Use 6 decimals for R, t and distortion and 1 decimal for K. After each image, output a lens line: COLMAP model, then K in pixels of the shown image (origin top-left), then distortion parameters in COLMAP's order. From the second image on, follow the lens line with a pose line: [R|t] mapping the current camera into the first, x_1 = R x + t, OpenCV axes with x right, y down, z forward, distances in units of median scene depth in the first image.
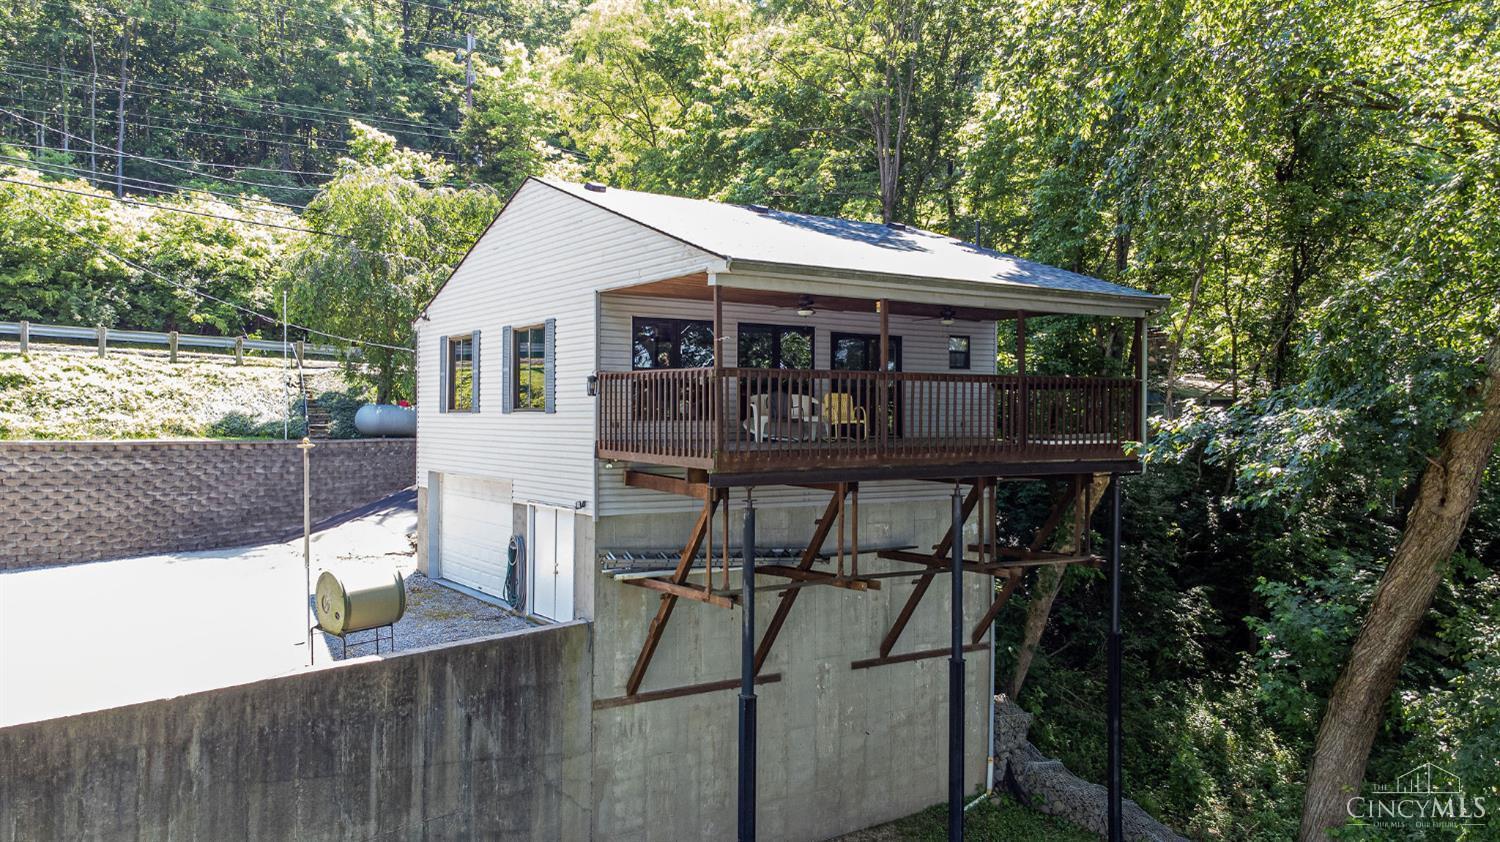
lens RADIAL K [[1140.0, 0, 742.5], [0, 1140.0, 419.5], [0, 0, 1]] dist [0.003501, 0.100610]
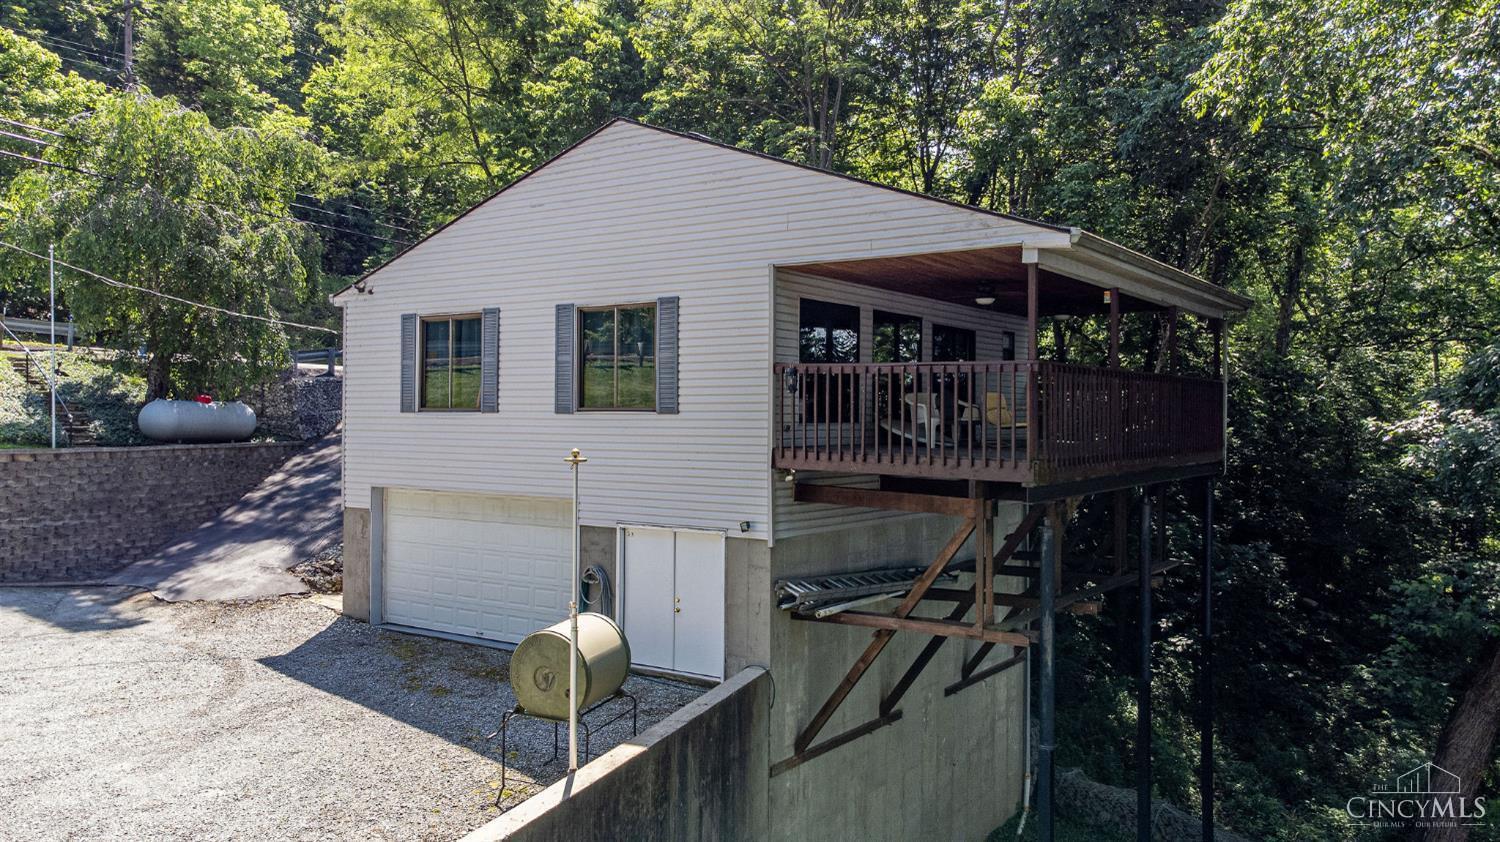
lens RADIAL K [[1140.0, 0, 742.5], [0, 1140.0, 419.5], [0, 0, 1]] dist [0.003501, 0.100610]
pose [[0.928209, 0.000176, 0.372060, -0.396685], [-0.000726, 0.999999, 0.001338, -0.002308], [-0.372059, -0.001512, 0.928208, 0.219222]]
